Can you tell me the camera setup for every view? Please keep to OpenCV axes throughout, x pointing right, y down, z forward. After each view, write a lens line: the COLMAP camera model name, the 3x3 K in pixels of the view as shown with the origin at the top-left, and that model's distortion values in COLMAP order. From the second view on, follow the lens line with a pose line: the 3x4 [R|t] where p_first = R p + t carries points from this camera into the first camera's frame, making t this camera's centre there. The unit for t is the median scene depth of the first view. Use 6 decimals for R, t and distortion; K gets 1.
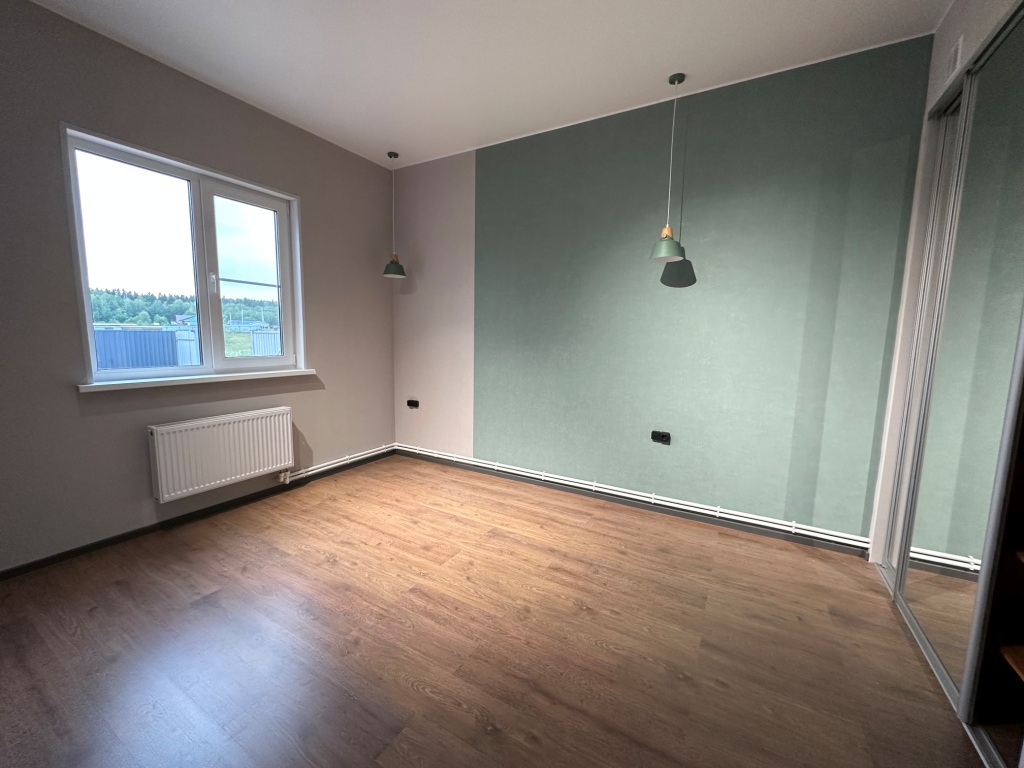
lens RADIAL K [[408.1, 0, 511.1], [0, 408.1, 389.5], [0, 0, 1]] dist [-0.002242, 0.000097]
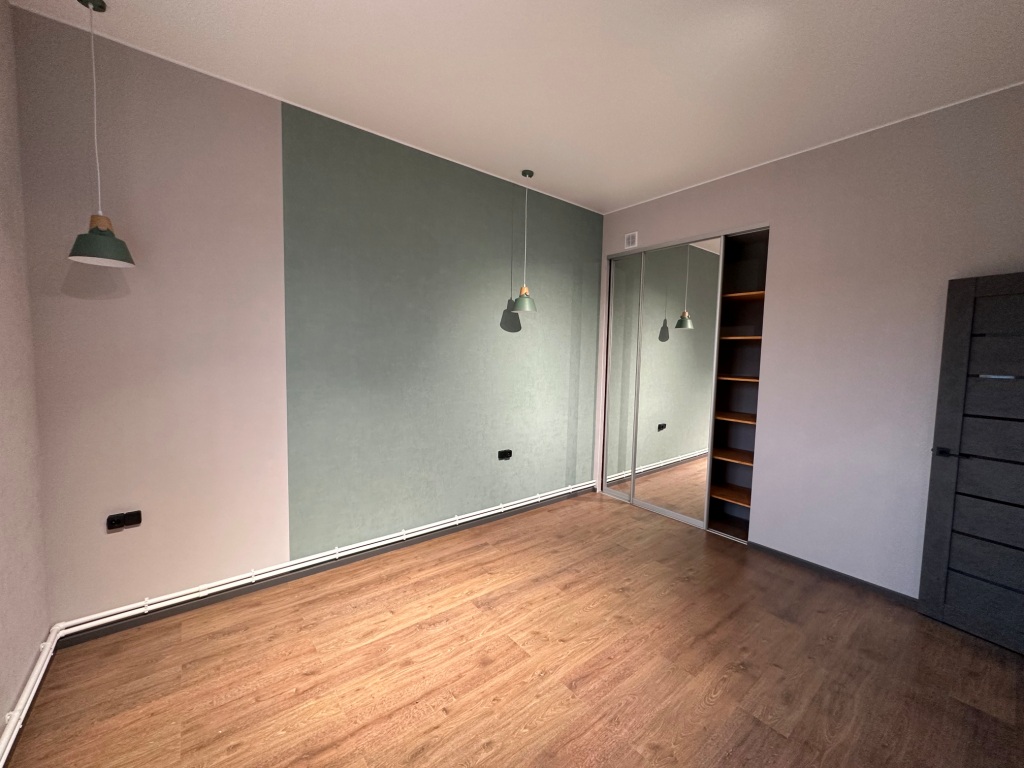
lens RADIAL K [[408.1, 0, 518.7], [0, 408.1, 388.9], [0, 0, 1]] dist [-0.002242, 0.000097]
pose [[0.359187, -0.093026, 0.928618, -0.772964], [0.107977, 0.992480, 0.057659, -0.151197], [-0.926998, 0.079559, 0.366530, 0.551916]]
